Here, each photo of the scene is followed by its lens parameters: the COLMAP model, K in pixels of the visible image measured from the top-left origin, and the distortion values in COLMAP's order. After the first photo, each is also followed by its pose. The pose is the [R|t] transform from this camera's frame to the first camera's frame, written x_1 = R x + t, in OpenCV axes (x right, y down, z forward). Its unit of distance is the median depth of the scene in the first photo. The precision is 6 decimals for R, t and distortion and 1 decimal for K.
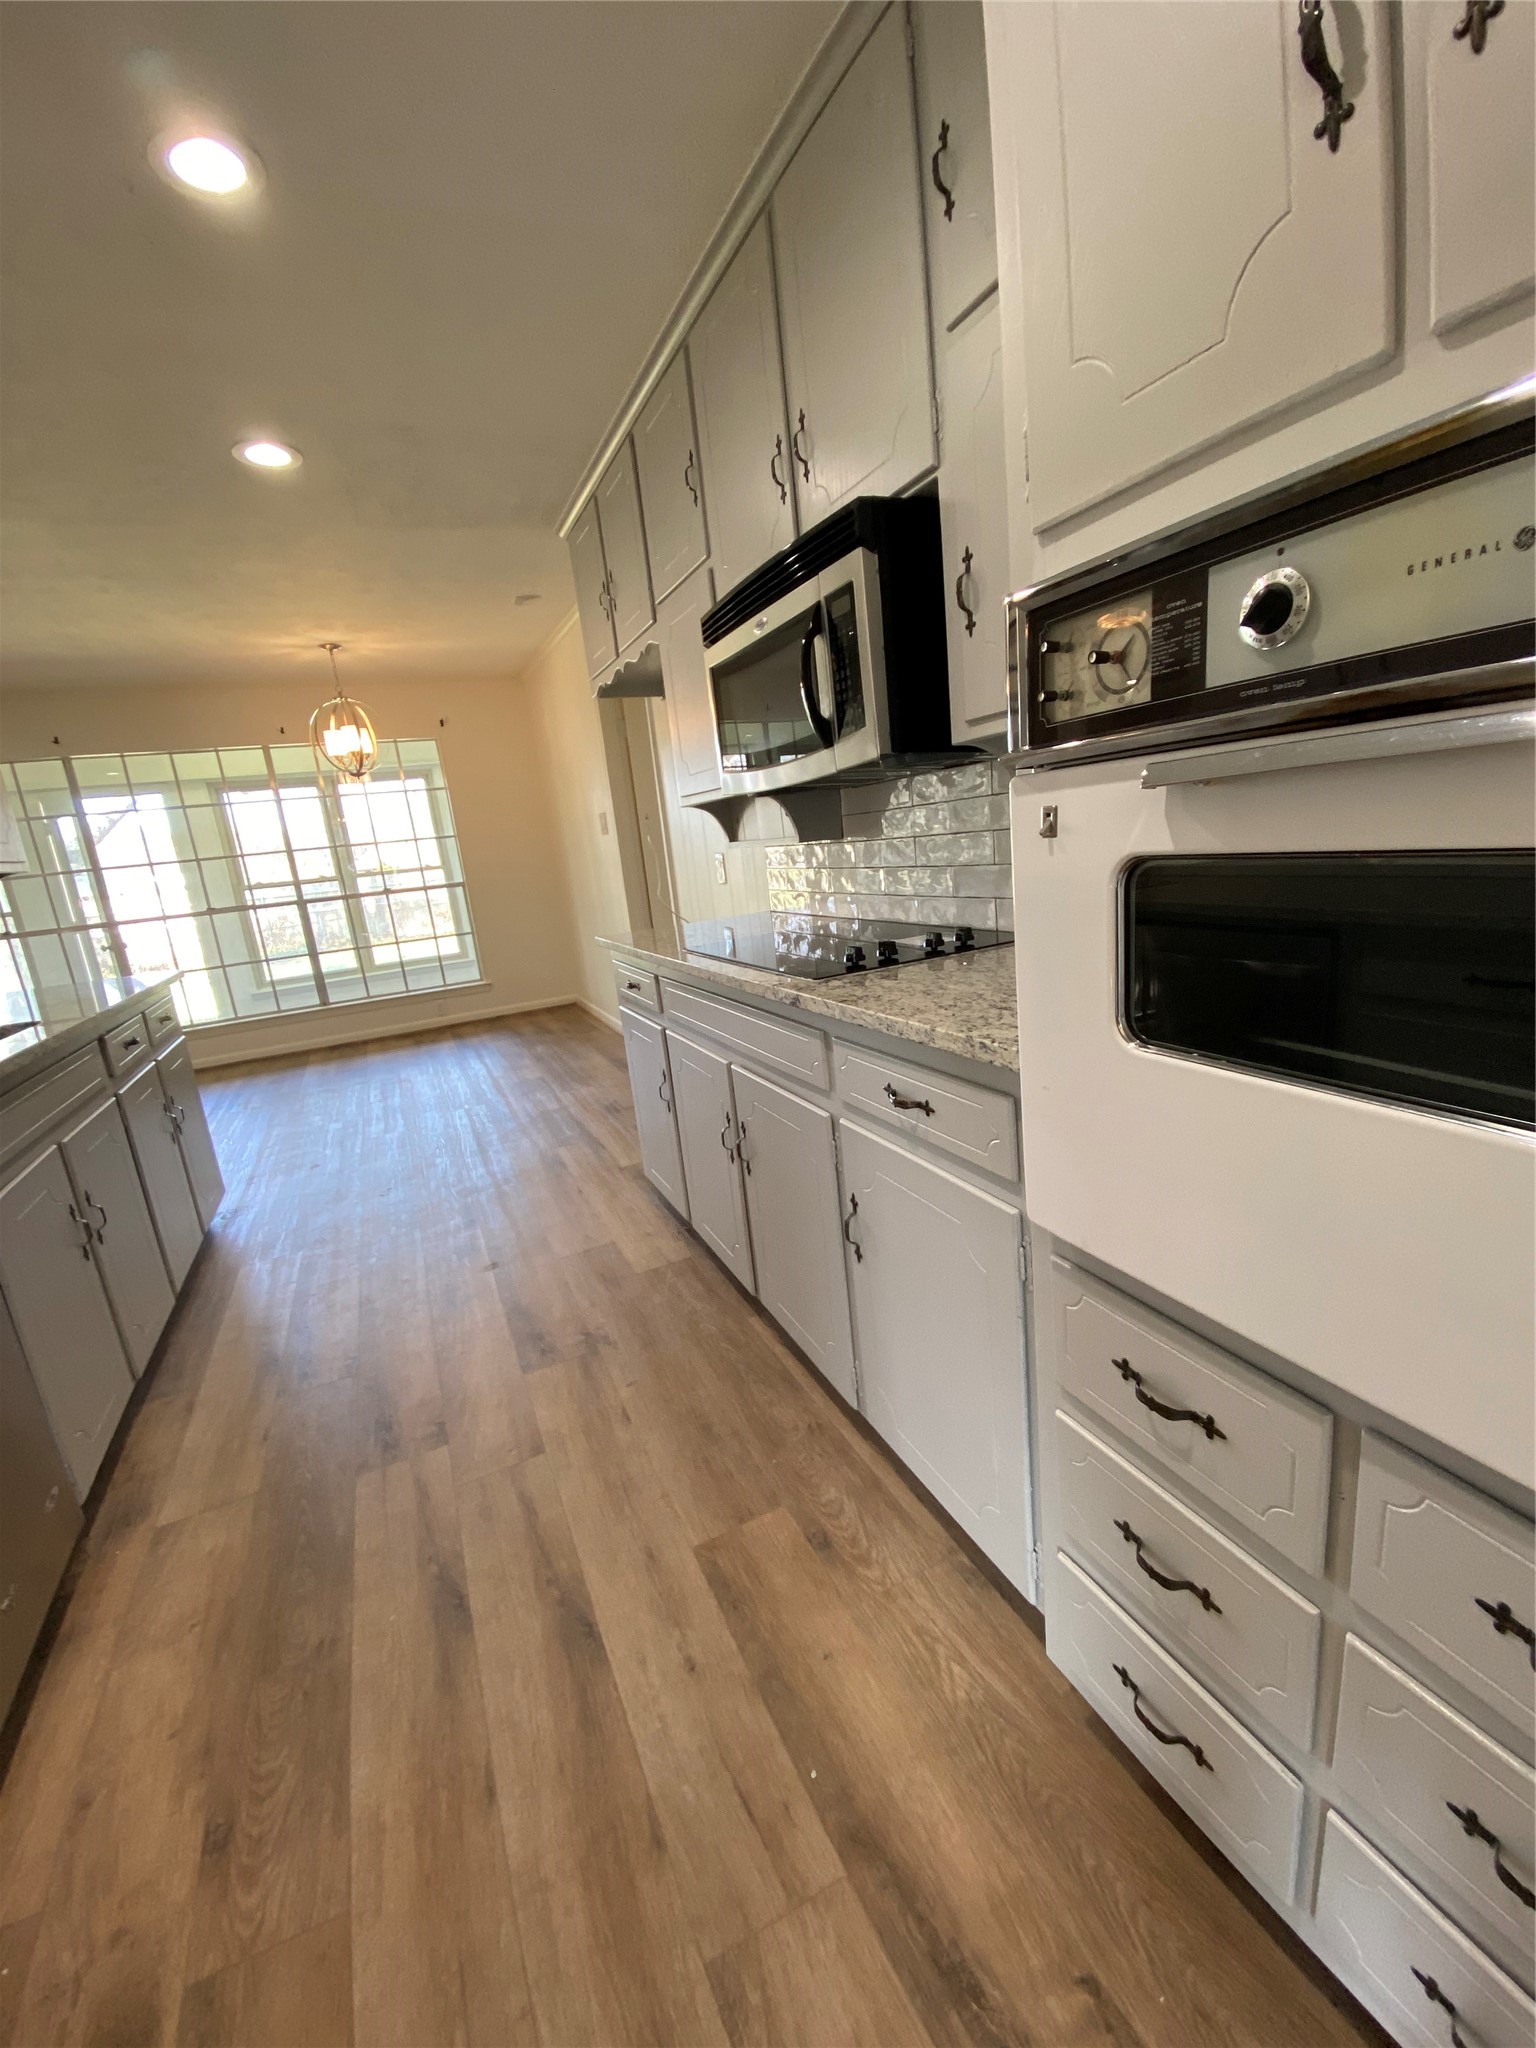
lens RADIAL K [[829.1, 0, 768.0], [0, 829.1, 1024.0], [0, 0, 1]] dist [-0.016710, -0.000266]
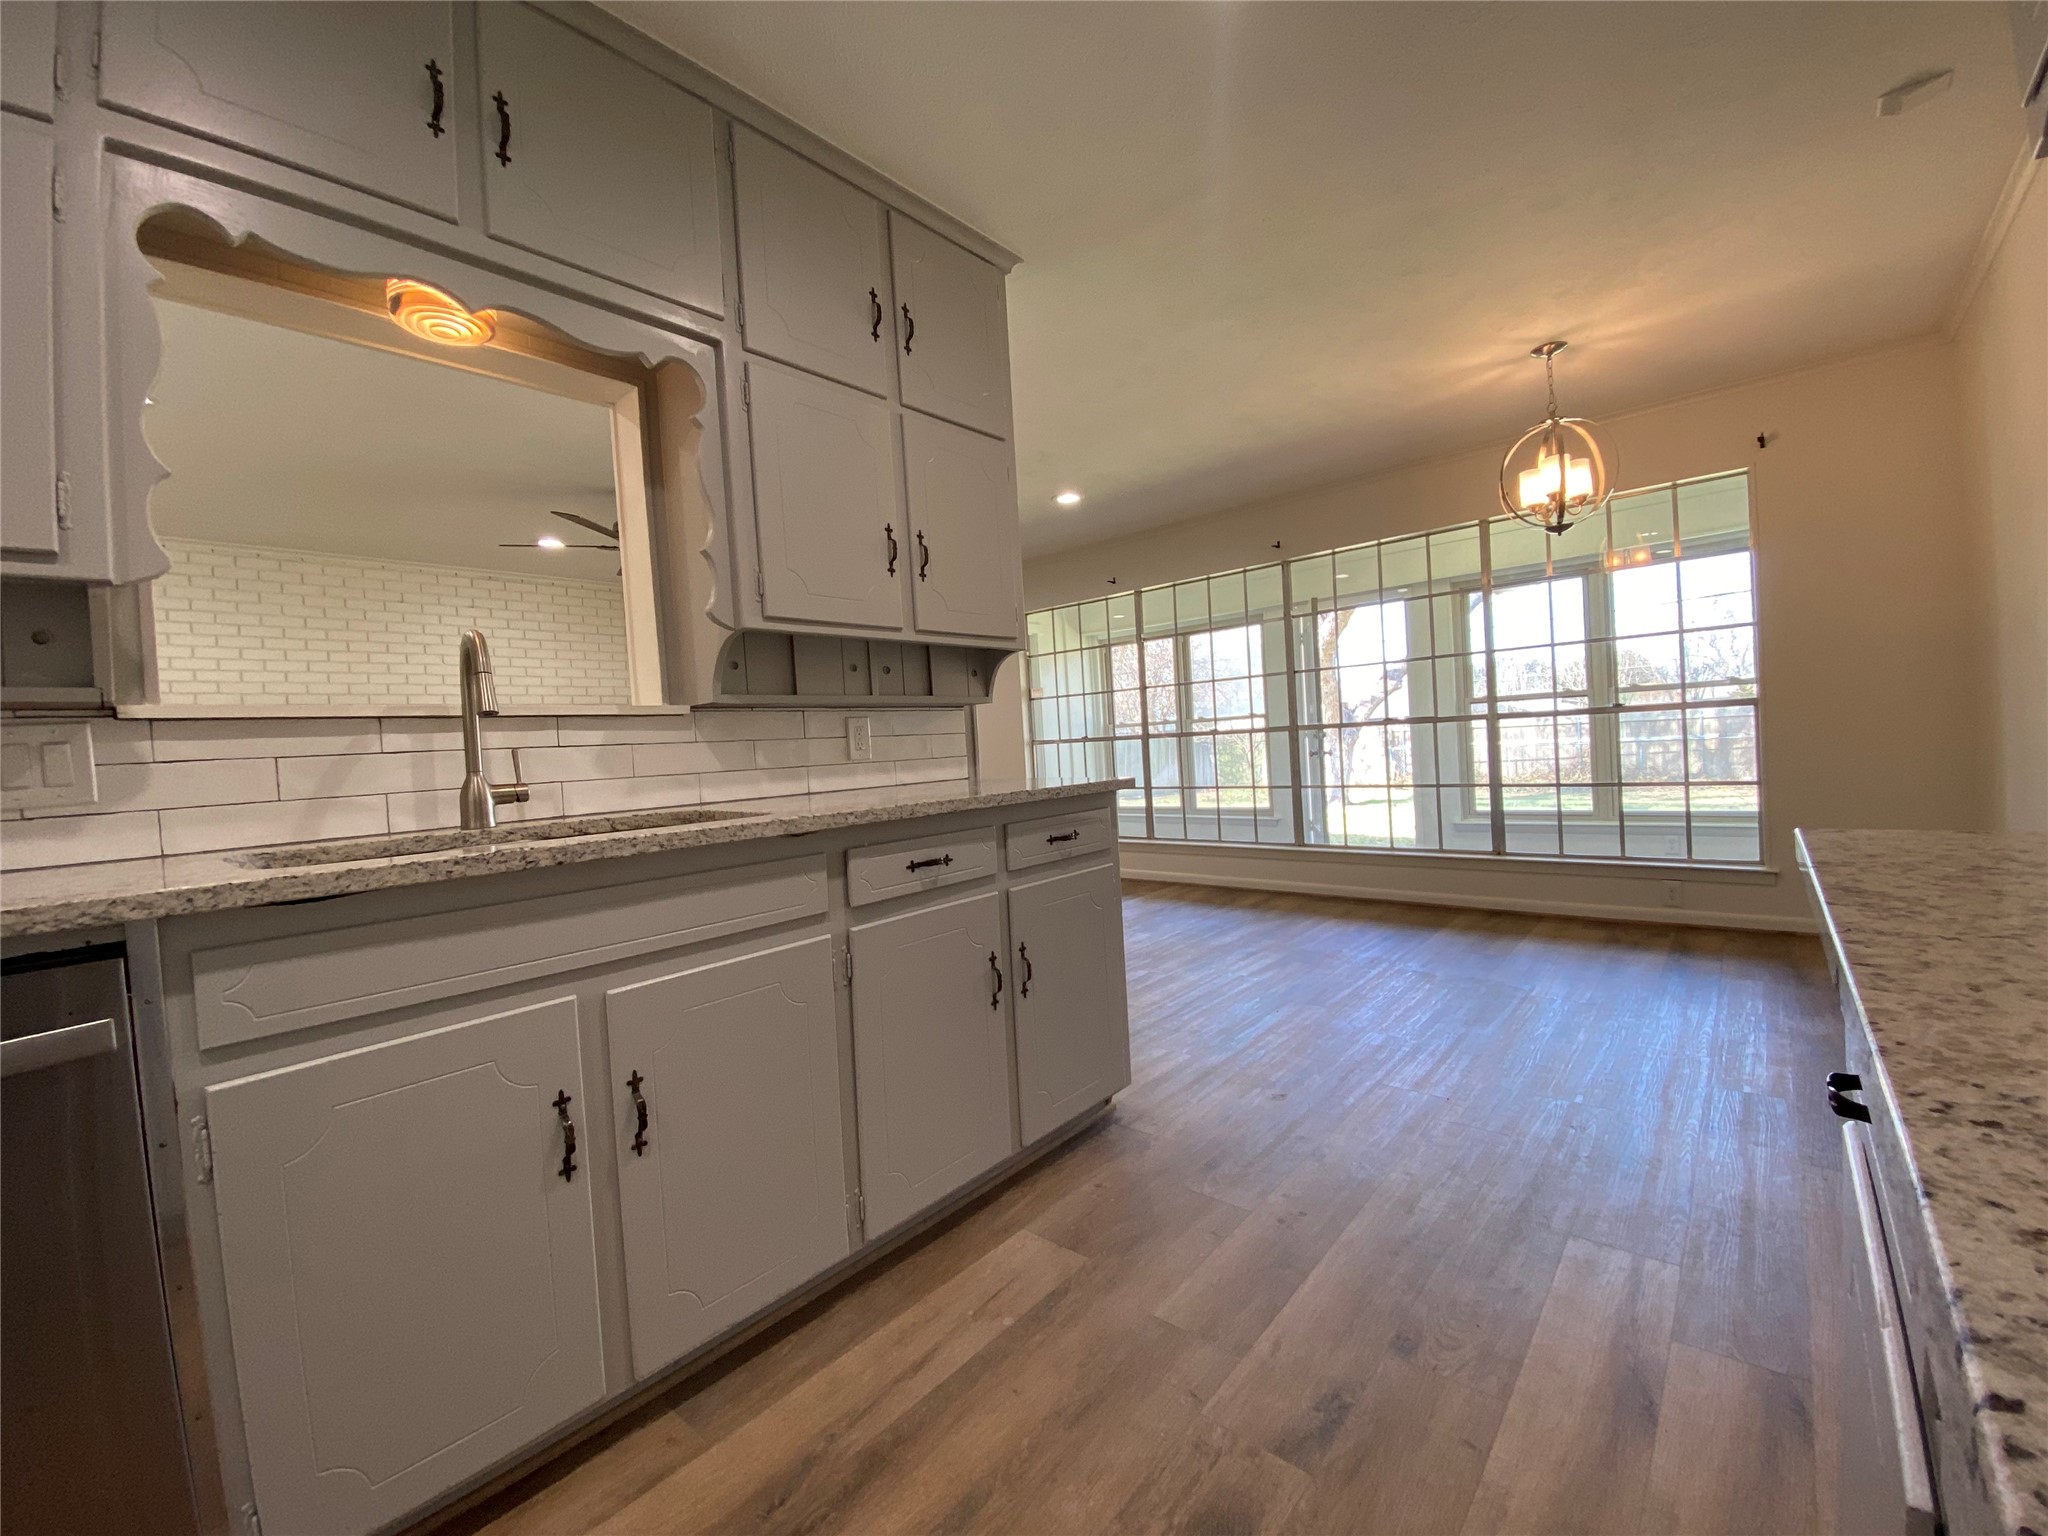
lens RADIAL K [[829.1, 0, 1024.0], [0, 829.1, 768.0], [0, 0, 1]] dist [-0.016710, -0.000266]
pose [[0.391221, 0.109333, -0.913779, -0.036867], [-0.195360, 0.980155, 0.033635, -0.049304], [0.899322, 0.165358, 0.404817, 0.360993]]
